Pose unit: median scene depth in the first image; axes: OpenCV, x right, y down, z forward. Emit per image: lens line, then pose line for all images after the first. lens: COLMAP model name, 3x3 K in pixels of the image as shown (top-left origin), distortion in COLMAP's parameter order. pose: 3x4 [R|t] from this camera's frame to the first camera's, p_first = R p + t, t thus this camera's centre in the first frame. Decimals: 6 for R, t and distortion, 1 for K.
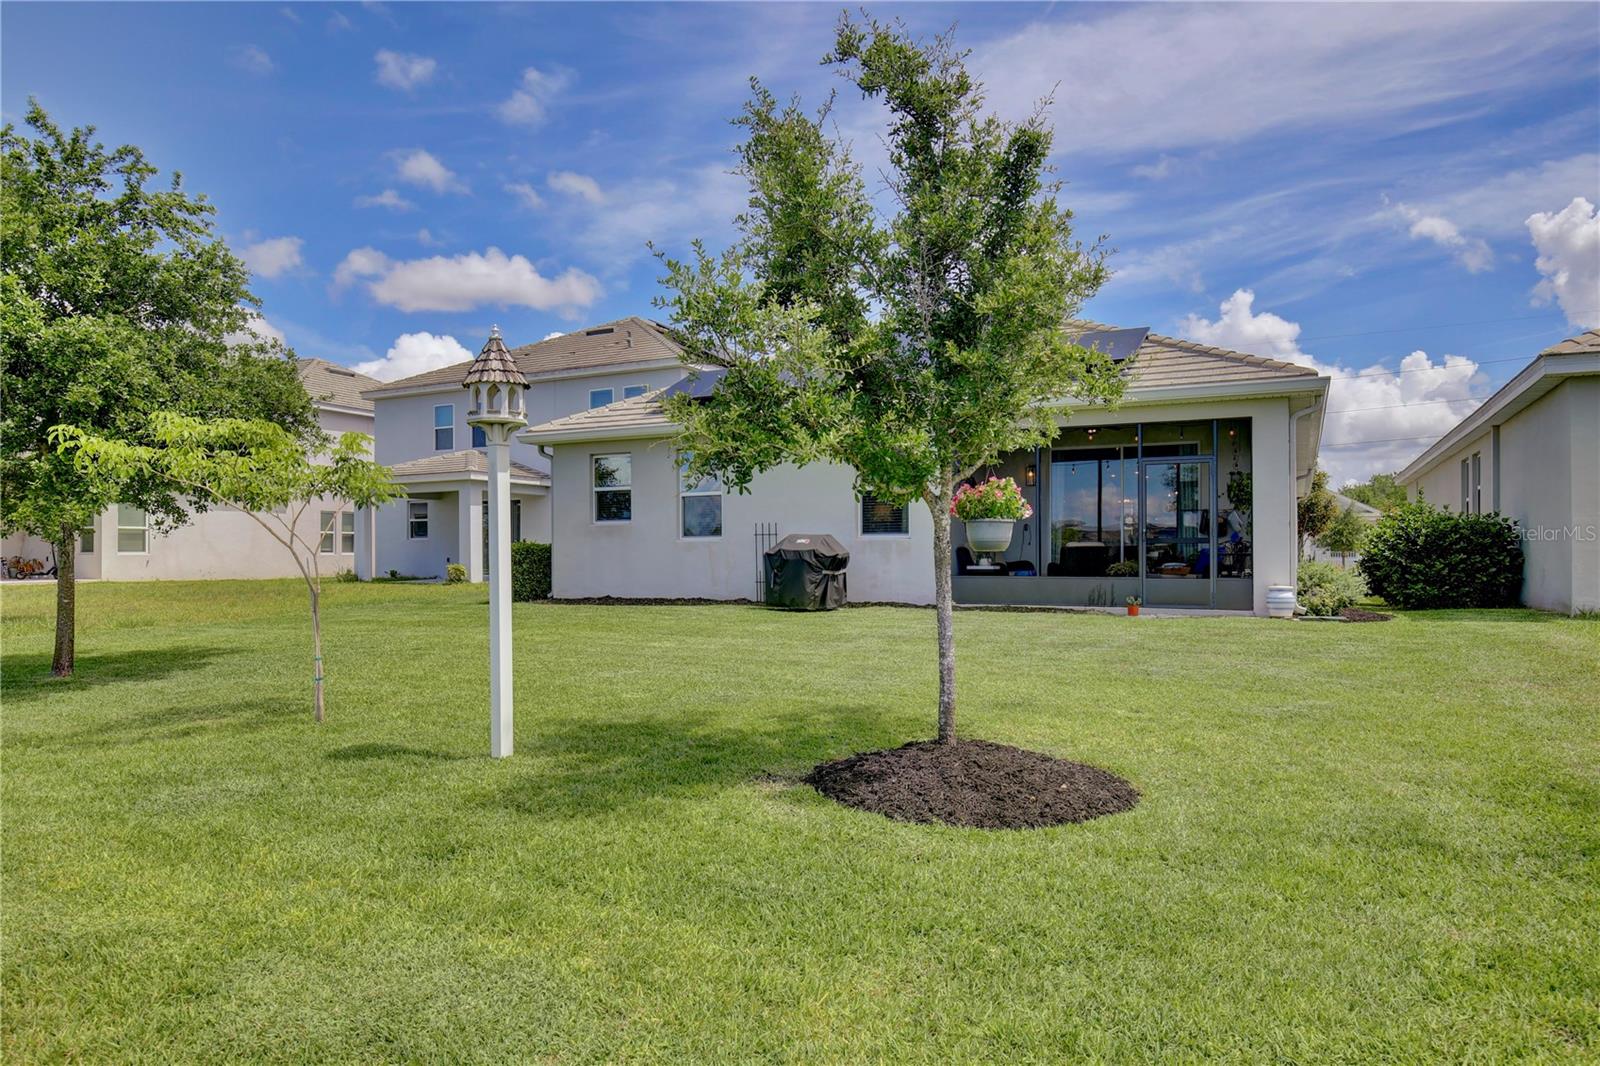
lens RADIAL K [[1001.5, 0, 787.0], [0, 1001.5, 541.3], [0, 0, 1]] dist [-0.006785, 0.002847]
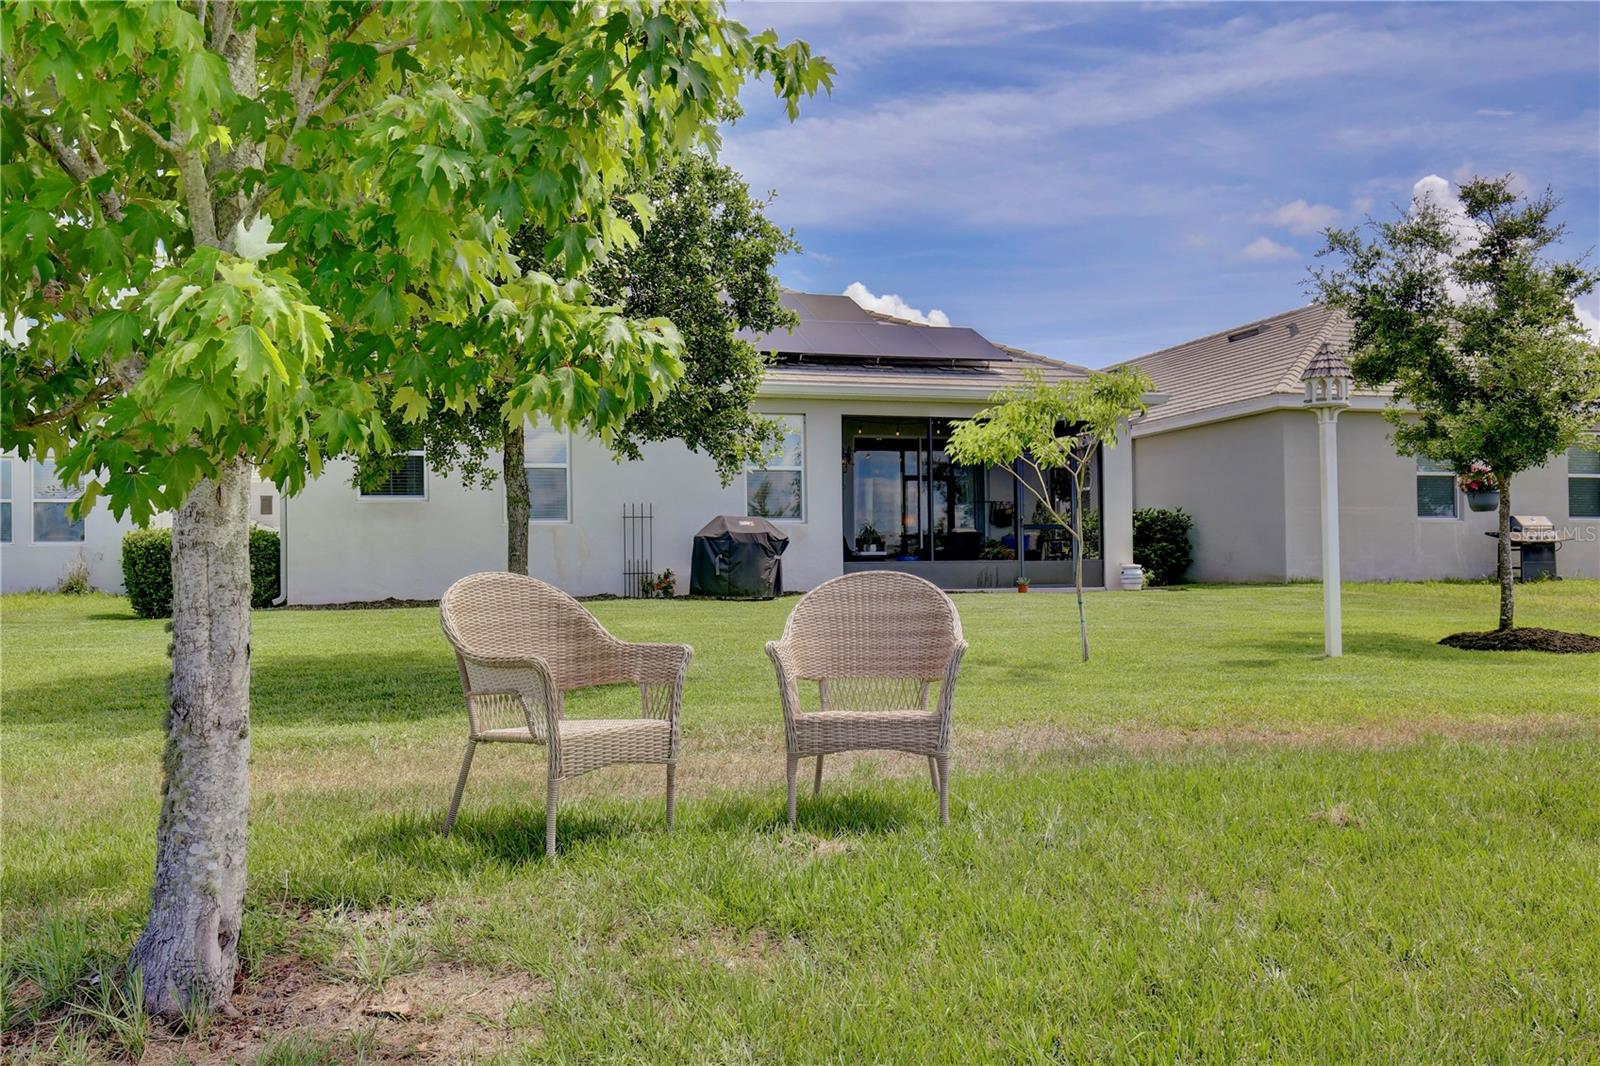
lens RADIAL K [[1386.1, 0, 800.0], [0, 1386.1, 533.0], [0, 0, 1]] dist [0.008999, 0.002152]
pose [[0.715526, 0.012254, 0.698478, -0.745022], [0.000166, 0.999843, -0.017711, 0.027996], [-0.698586, 0.012789, 0.715412, 0.068518]]
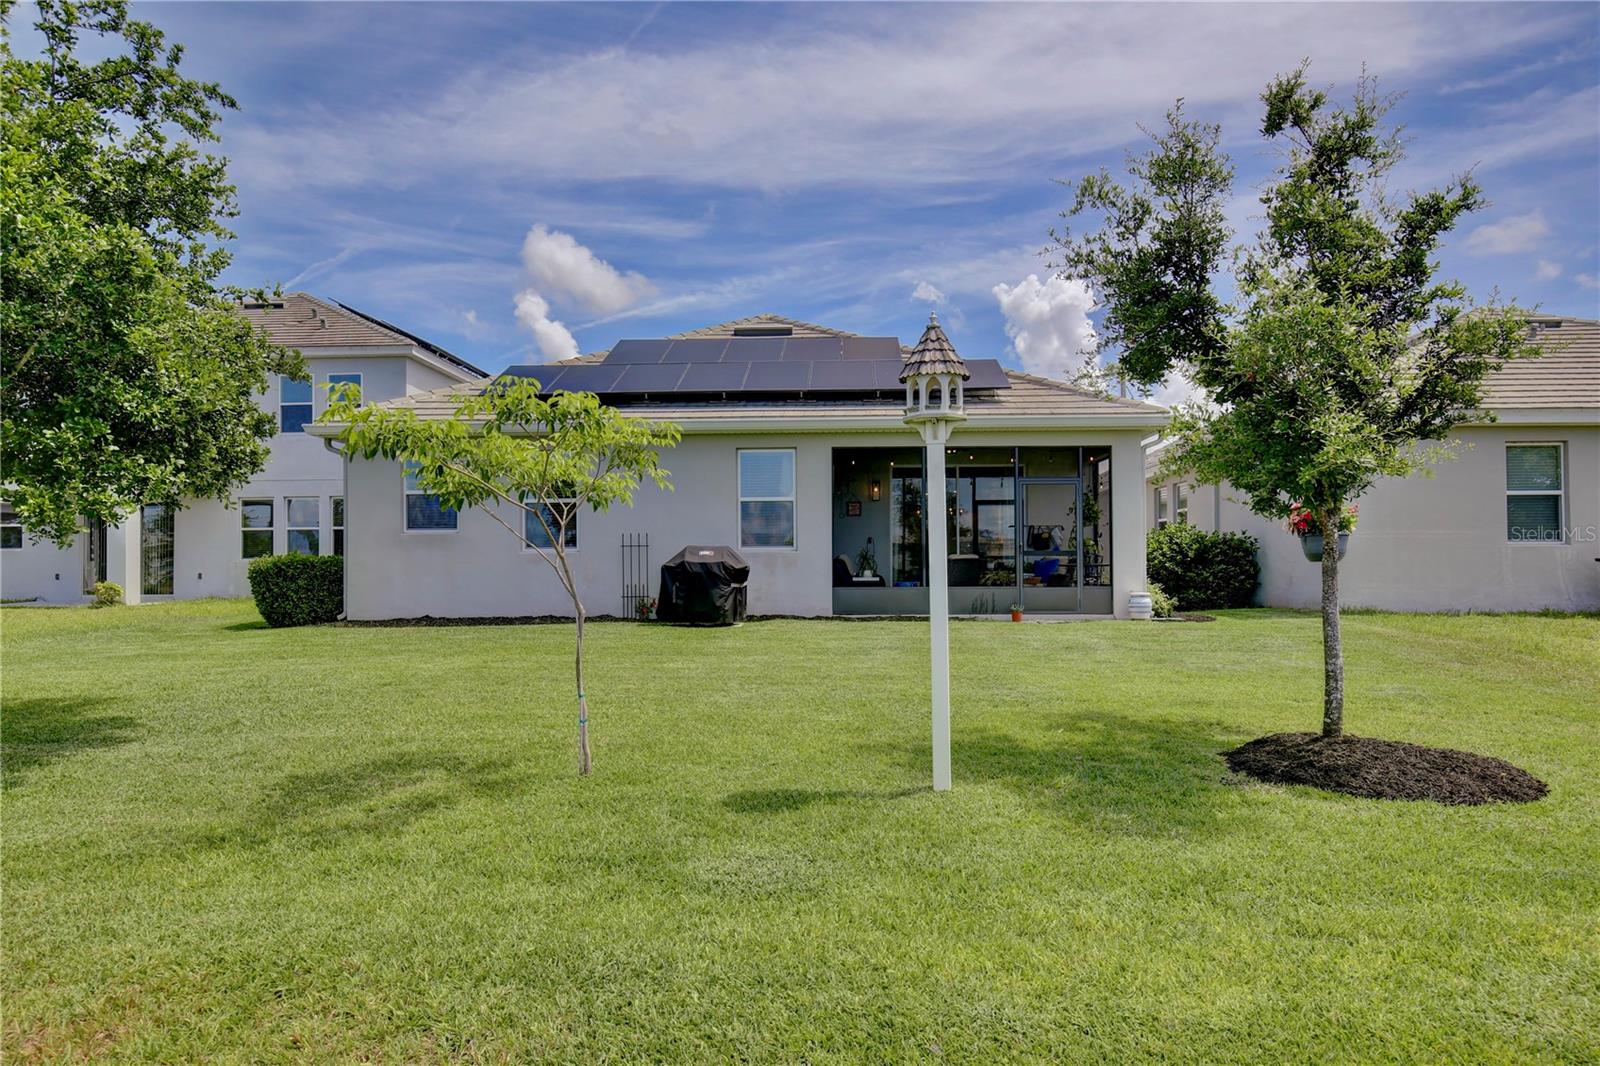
lens RADIAL K [[1001.5, 0, 787.0], [0, 1001.5, 541.3], [0, 0, 1]] dist [-0.006785, 0.002847]
pose [[0.908727, 0.006875, 0.417334, -0.285211], [-0.002016, 0.999925, -0.012083, -0.000029], [-0.417386, 0.010139, 0.908673, 0.089521]]
